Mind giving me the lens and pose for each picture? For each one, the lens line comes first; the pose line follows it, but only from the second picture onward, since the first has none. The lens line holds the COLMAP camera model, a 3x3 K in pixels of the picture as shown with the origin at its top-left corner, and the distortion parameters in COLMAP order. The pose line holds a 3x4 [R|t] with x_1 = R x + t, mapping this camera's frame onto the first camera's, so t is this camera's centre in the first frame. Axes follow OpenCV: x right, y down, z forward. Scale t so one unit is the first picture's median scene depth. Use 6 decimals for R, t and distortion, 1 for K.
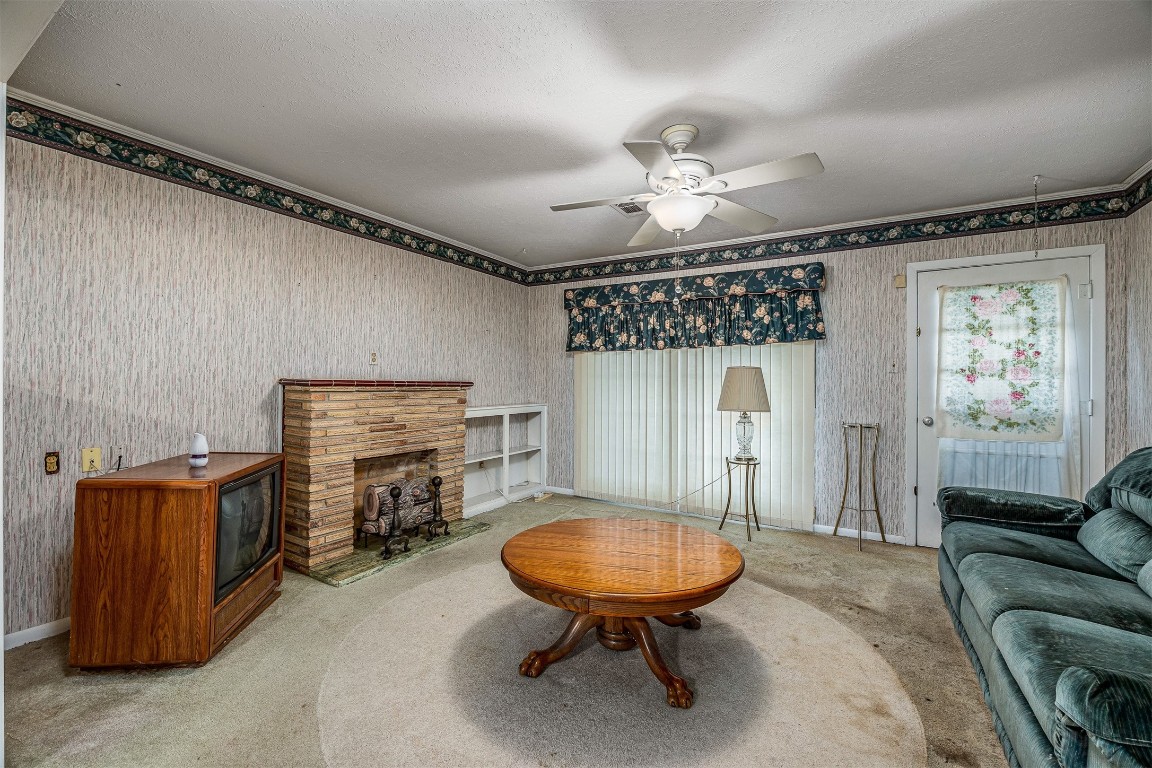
lens RADIAL K [[481.1, 0, 570.1], [0, 481.1, 380.8], [0, 0, 1]] dist [-0.012421, 0.001043]
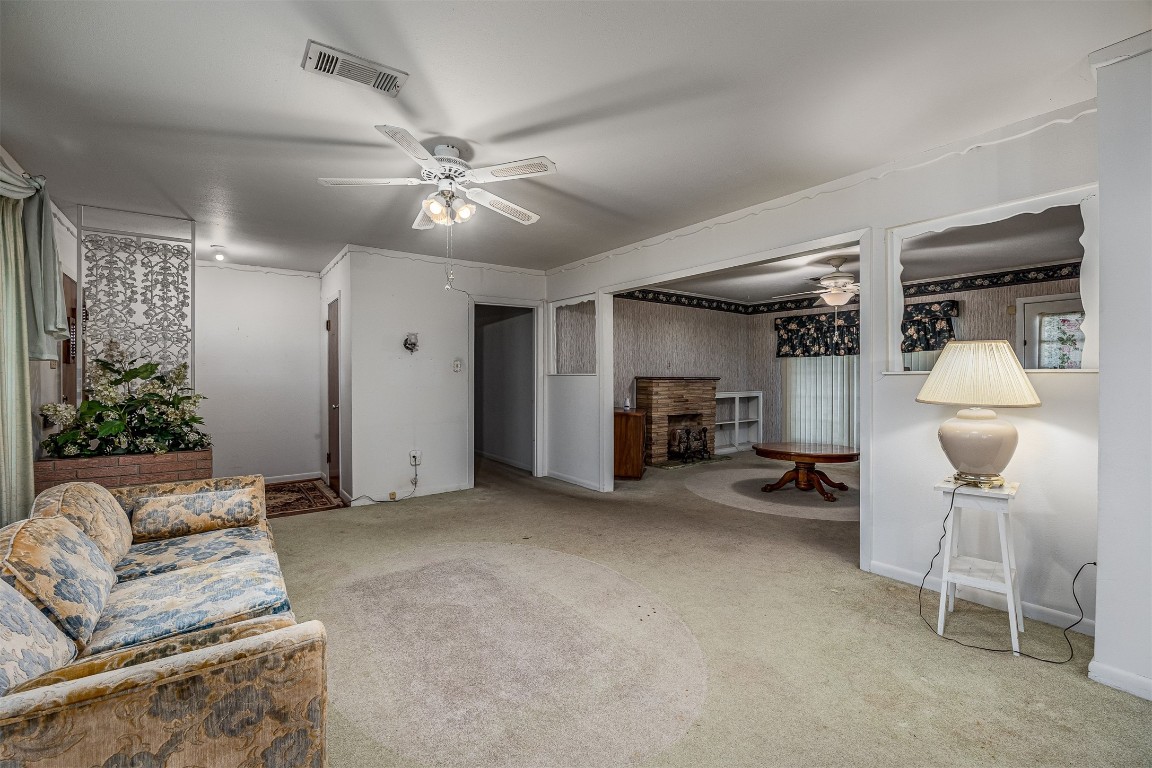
lens RADIAL K [[476.5, 0, 576.2], [0, 476.5, 380.8], [0, 0, 1]] dist [-0.013510, 0.000151]
pose [[0.925341, -0.003846, -0.379116, -0.030068], [0.007541, 0.999937, 0.008262, -0.003681], [0.379061, -0.010504, 0.925312, -0.864384]]
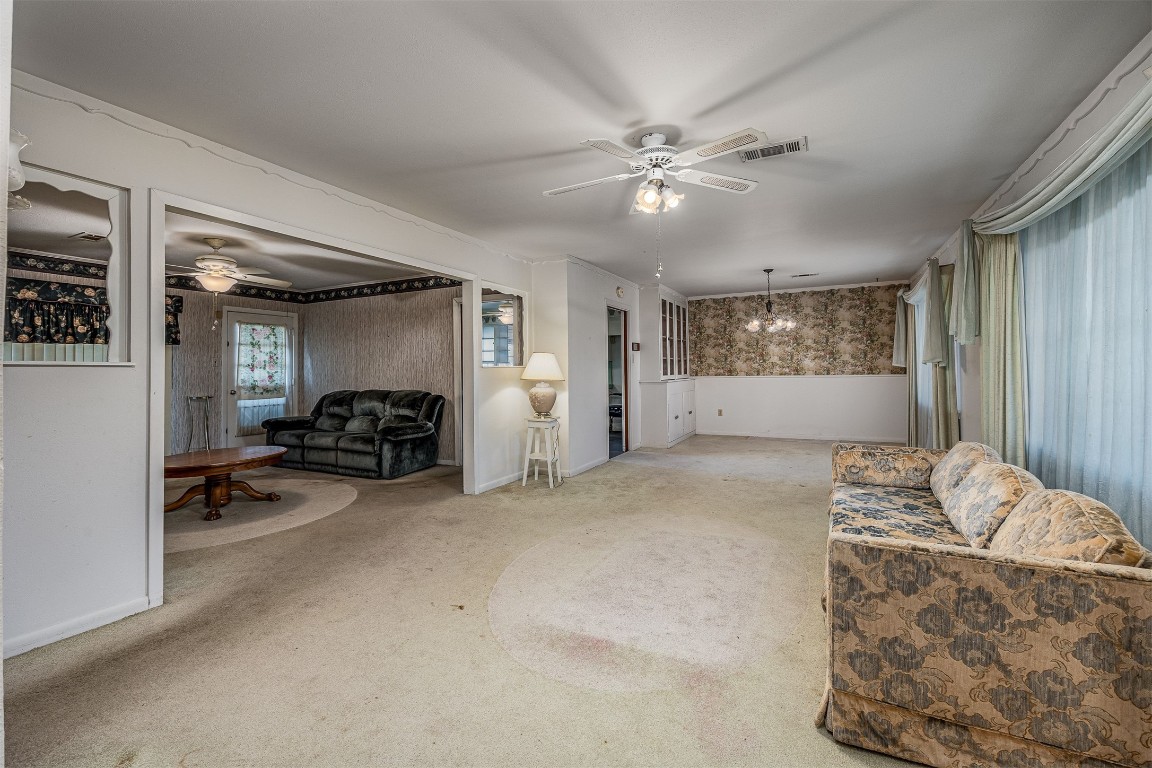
lens RADIAL K [[492.4, 0, 581.3], [0, 492.4, 362.4], [0, 0, 1]] dist [-0.013586, -0.000116]
pose [[-0.081672, 0.012792, 0.996577, -1.137675], [0.005540, 0.999908, -0.012381, -0.001050], [-0.996644, 0.004510, -0.081735, -0.179214]]
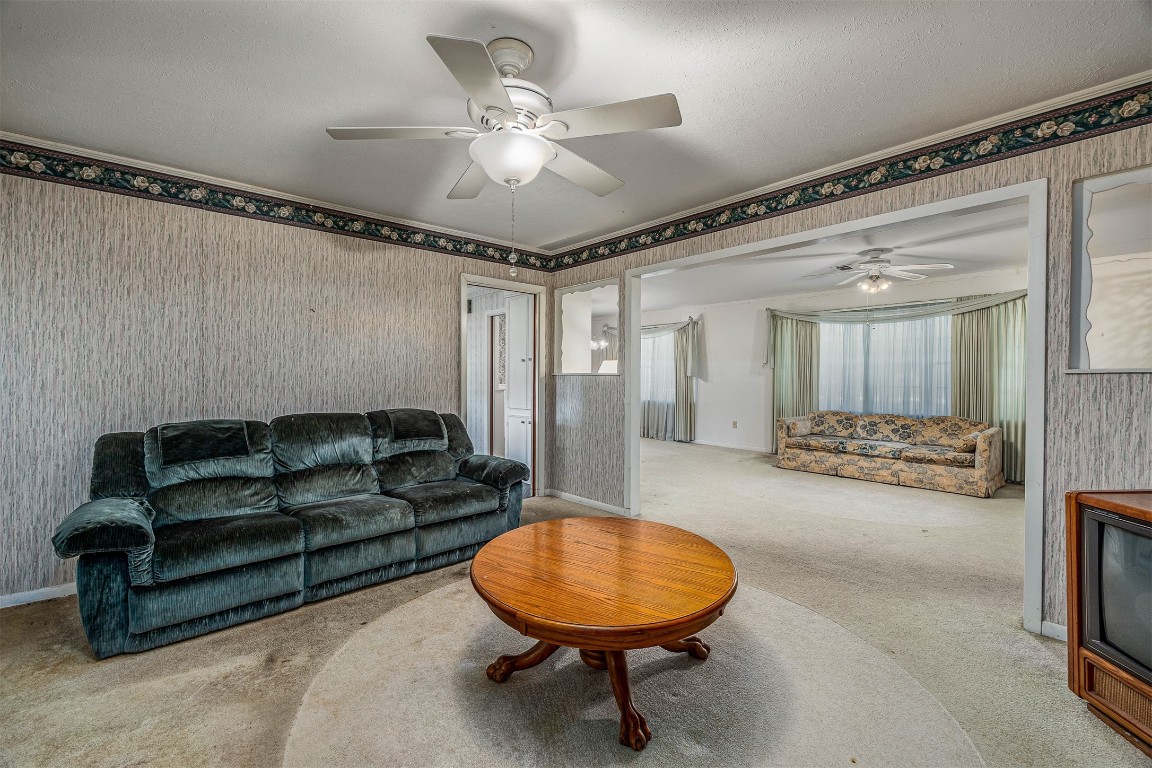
lens RADIAL K [[481.1, 0, 570.1], [0, 481.1, 380.8], [0, 0, 1]] dist [-0.012421, 0.001043]
pose [[-0.958656, -0.007449, 0.284469, -0.052786], [-0.005879, 0.999962, 0.006374, 0.002484], [-0.284506, 0.004438, -0.958664, 1.076653]]
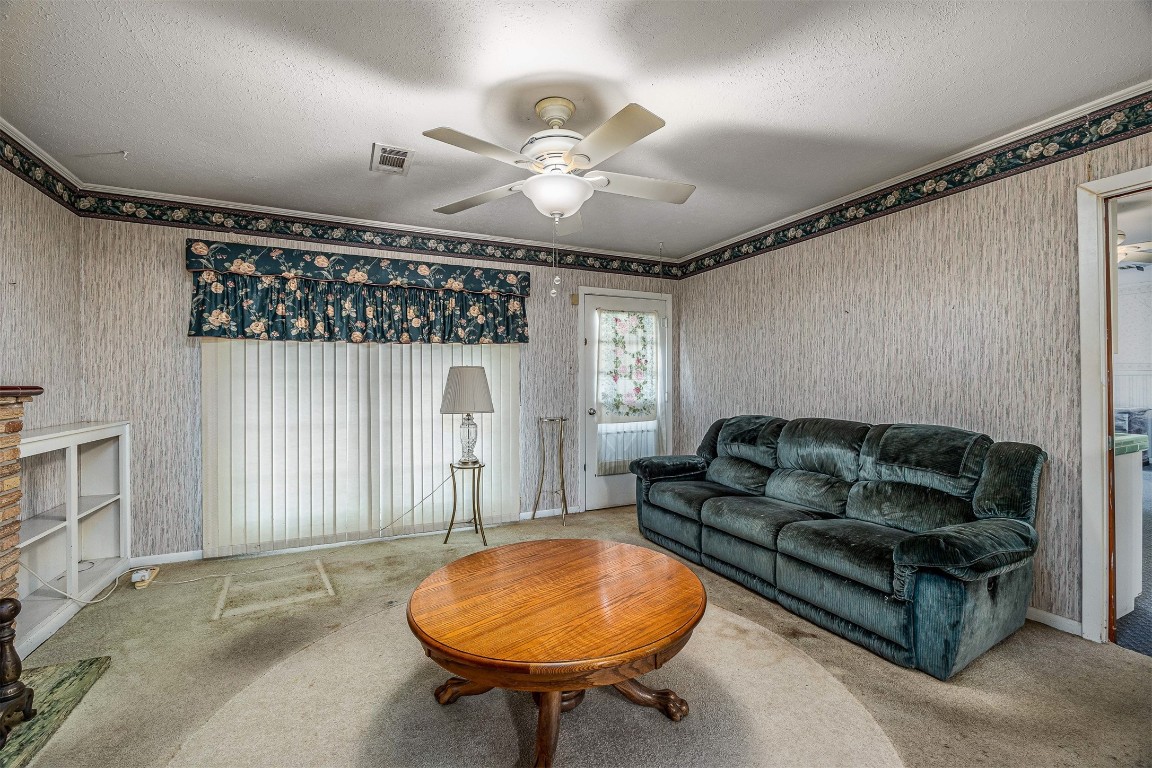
lens RADIAL K [[481.1, 0, 570.1], [0, 481.1, 380.8], [0, 0, 1]] dist [-0.012421, 0.001043]
pose [[0.556985, -0.004591, 0.830510, -0.320737], [0.004991, 0.999985, 0.002180, -0.001614], [-0.830508, 0.002931, 0.557000, 0.295884]]
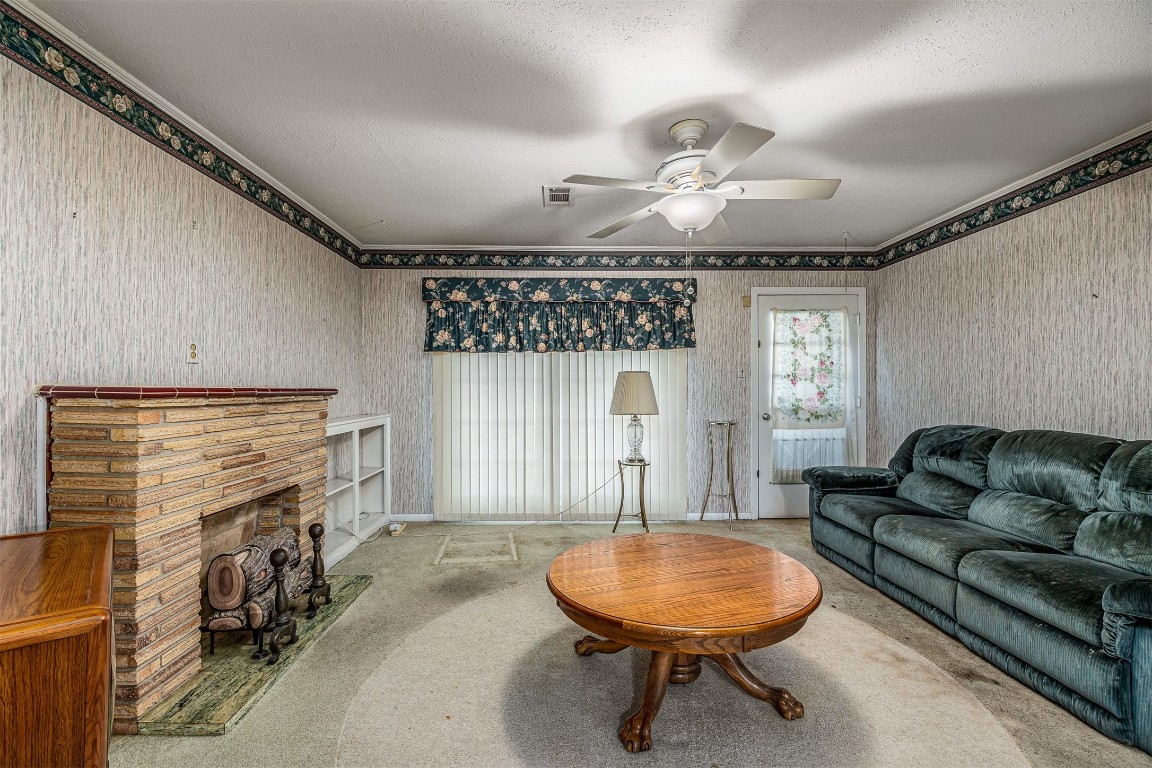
lens RADIAL K [[487.0, 0, 571.7], [0, 487.0, 386.3], [0, 0, 1]] dist [-0.011181, 0.000505]
pose [[0.845026, -0.007610, 0.534672, -0.312815], [0.006859, 0.999971, 0.003392, -0.001511], [-0.534682, 0.000802, 0.845053, 0.185921]]
